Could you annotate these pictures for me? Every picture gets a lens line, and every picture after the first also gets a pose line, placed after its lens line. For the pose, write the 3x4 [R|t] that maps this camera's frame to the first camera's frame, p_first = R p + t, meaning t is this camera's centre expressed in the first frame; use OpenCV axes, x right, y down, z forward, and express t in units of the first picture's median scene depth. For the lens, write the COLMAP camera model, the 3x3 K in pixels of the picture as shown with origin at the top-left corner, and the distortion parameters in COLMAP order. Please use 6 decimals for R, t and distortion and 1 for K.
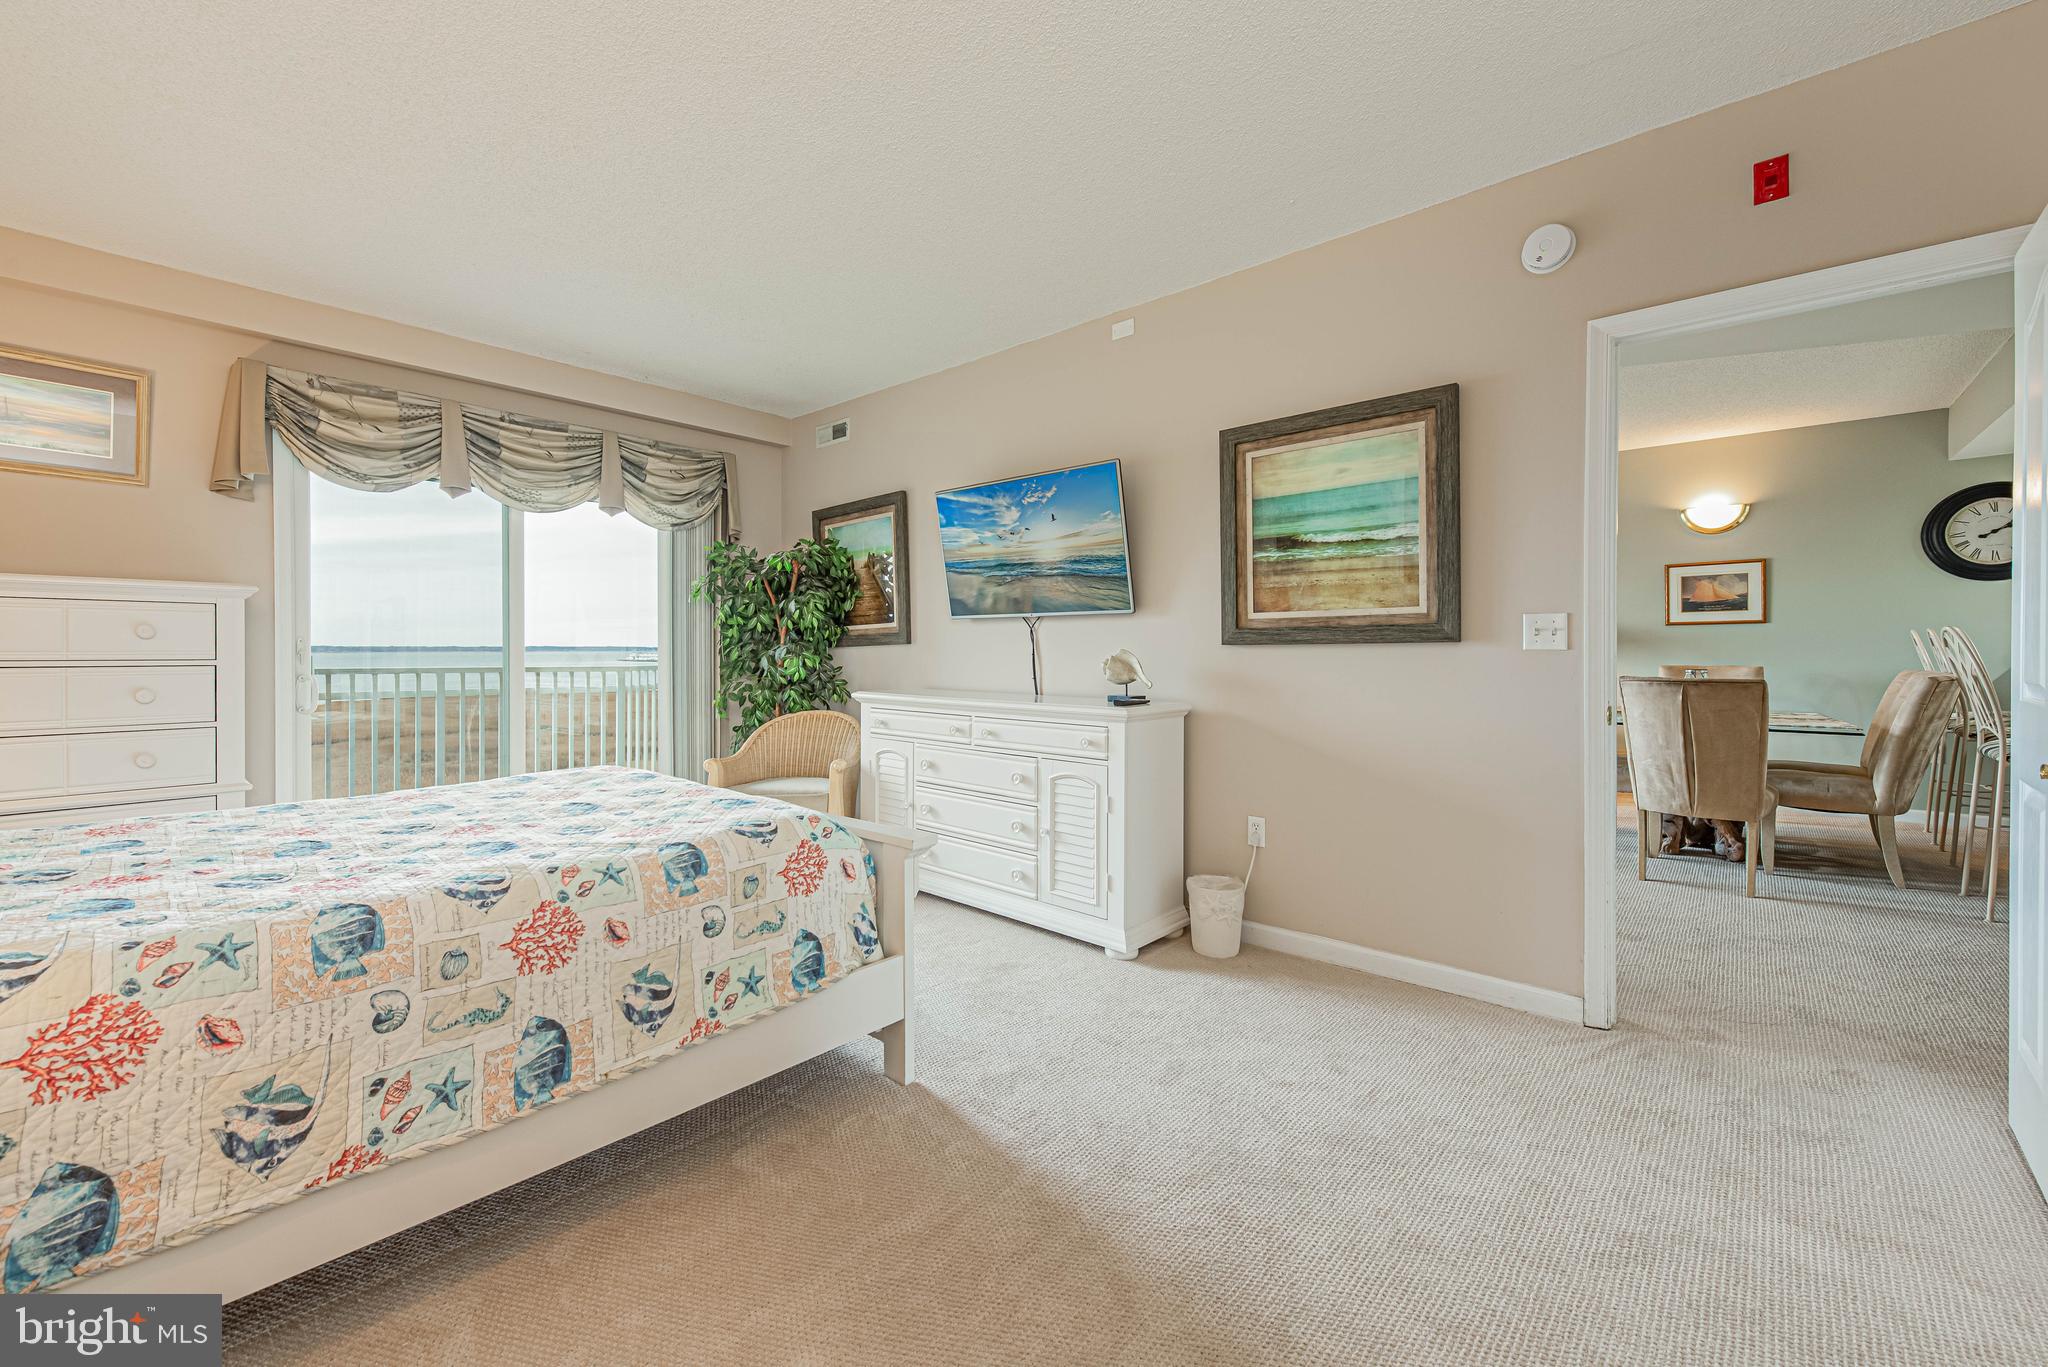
lens RADIAL K [[813.9, 0, 1006.4], [0, 813.9, 653.1], [0, 0, 1]] dist [0.008790, -0.001020]
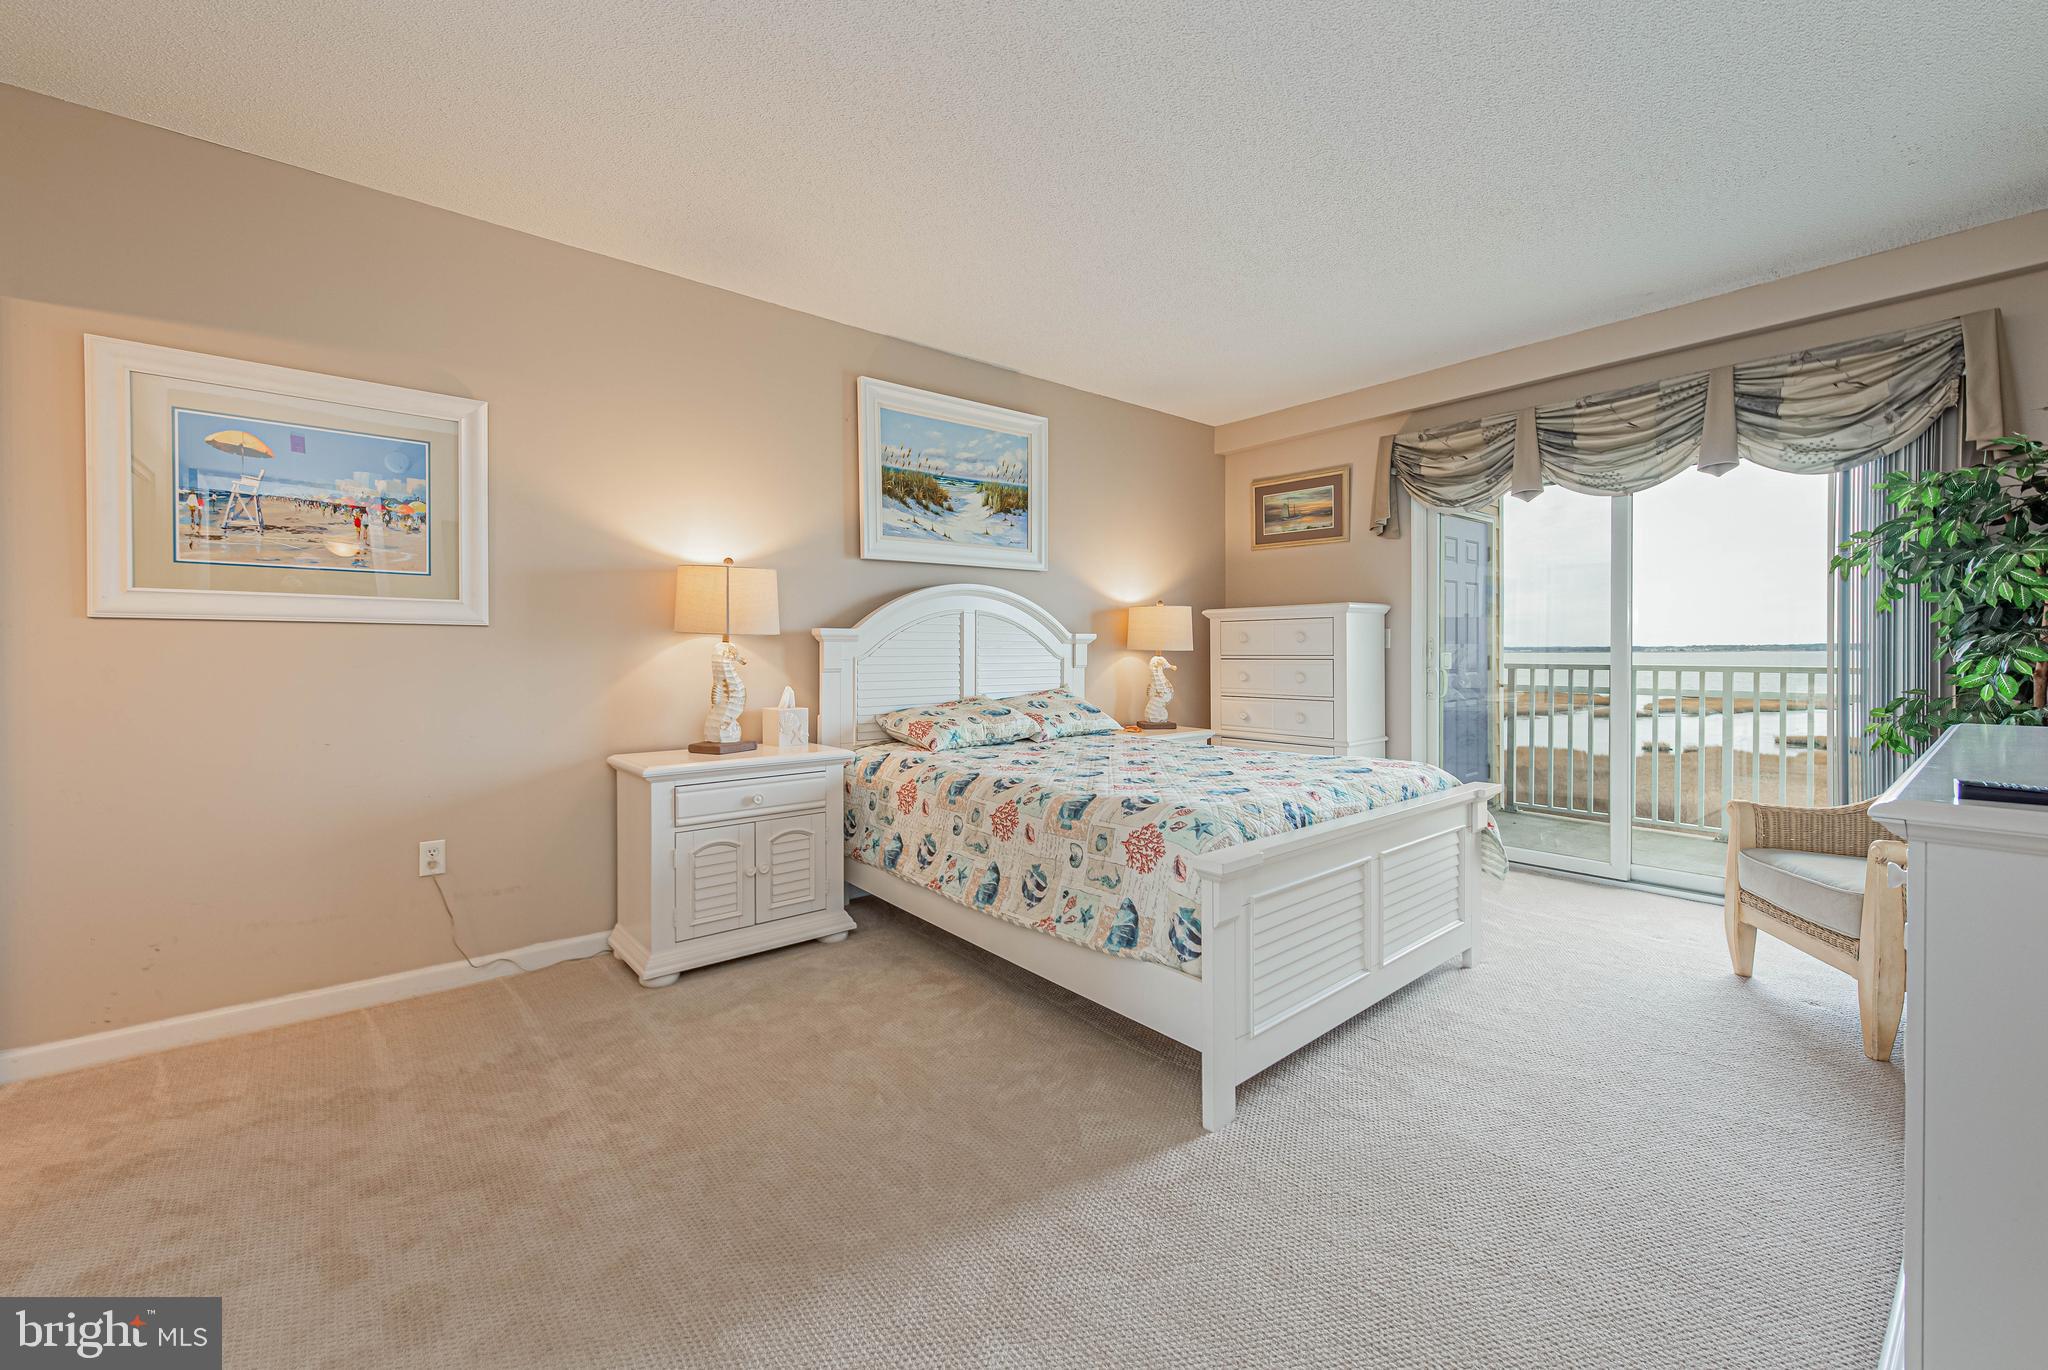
lens RADIAL K [[813.9, 0, 1039.1], [0, 813.9, 659.0], [0, 0, 1]] dist [0.008790, -0.001020]
pose [[-0.121061, 0.010146, -0.992593, 0.483815], [0.001814, 0.999948, 0.010000, -0.000211], [0.992643, -0.000590, -0.121073, 0.565835]]
